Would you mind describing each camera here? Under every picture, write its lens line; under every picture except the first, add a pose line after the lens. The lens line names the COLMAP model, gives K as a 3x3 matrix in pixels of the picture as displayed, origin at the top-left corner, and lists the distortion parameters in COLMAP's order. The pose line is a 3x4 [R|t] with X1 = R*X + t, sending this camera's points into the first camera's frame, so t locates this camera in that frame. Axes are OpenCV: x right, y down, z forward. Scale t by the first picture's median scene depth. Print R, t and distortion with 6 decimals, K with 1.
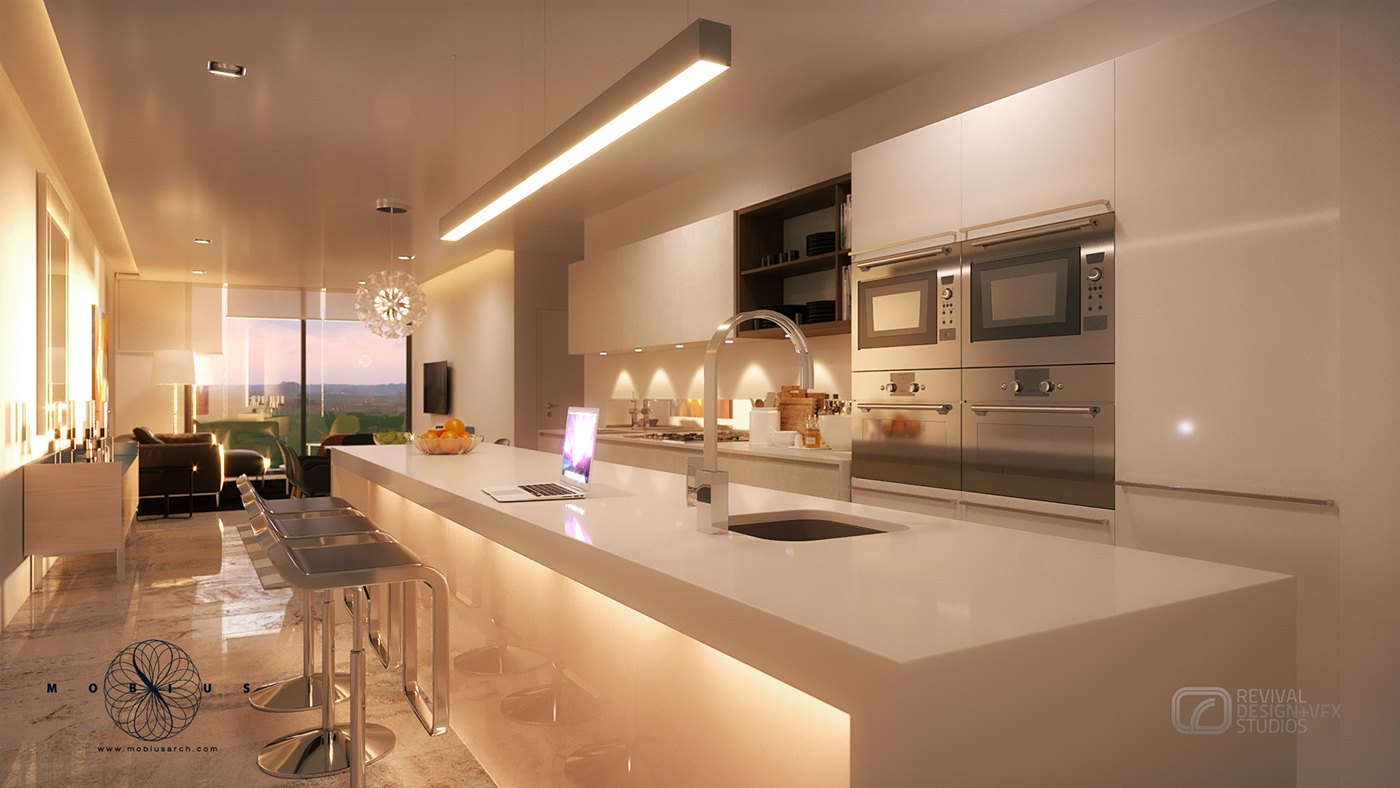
lens RADIAL K [[717.4, 0, 687.5], [0, 717.4, 393.5], [0, 0, 1]] dist [-0.000829, 0.000036]
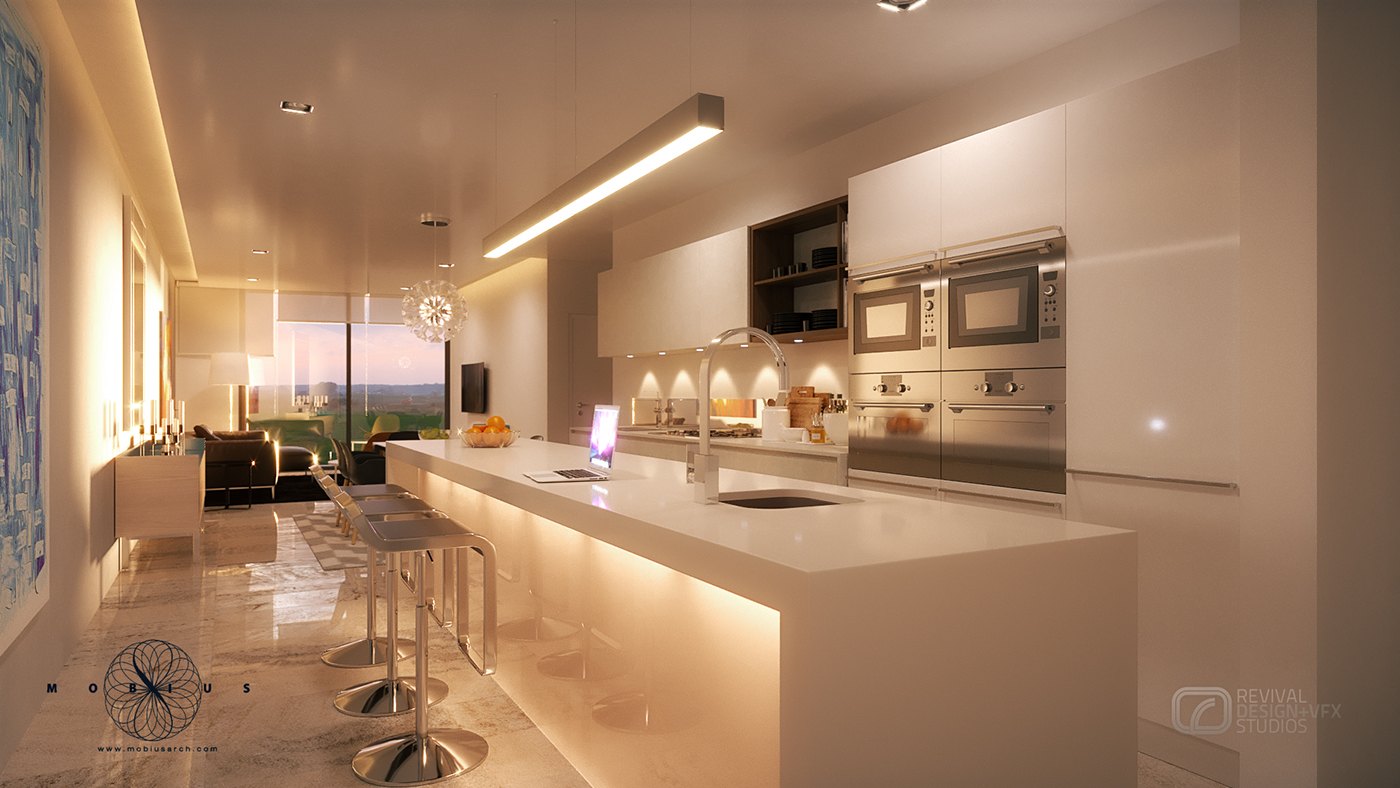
lens RADIAL K [[711.9, 0, 694.9], [0, 711.9, 393.8], [0, 0, 1]] dist [0.000053, -0.000371]
pose [[0.999503, -0.000076, -0.031514, 0.018373], [0.000092, 1.000000, 0.000512, -0.000146], [0.031514, -0.000514, 0.999503, -0.087433]]
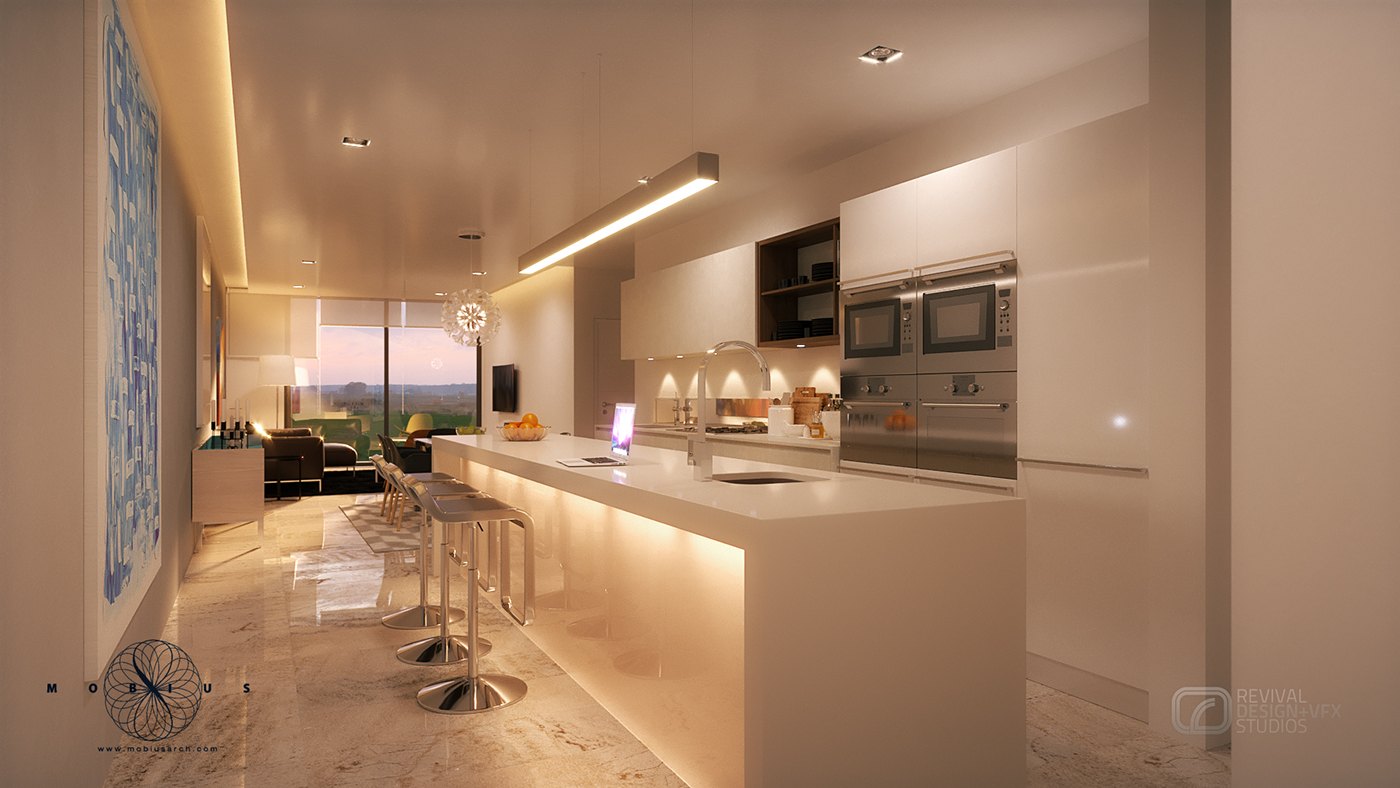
lens RADIAL K [[706.5, 0, 700.0], [0, 706.5, 394.0], [0, 0, 1]] dist [0.000752, -0.000303]
pose [[0.998330, 0.000017, -0.057764, 0.040561], [0.000036, 1.000000, 0.000919, -0.000334], [0.057764, -0.000919, 0.998330, -0.193083]]
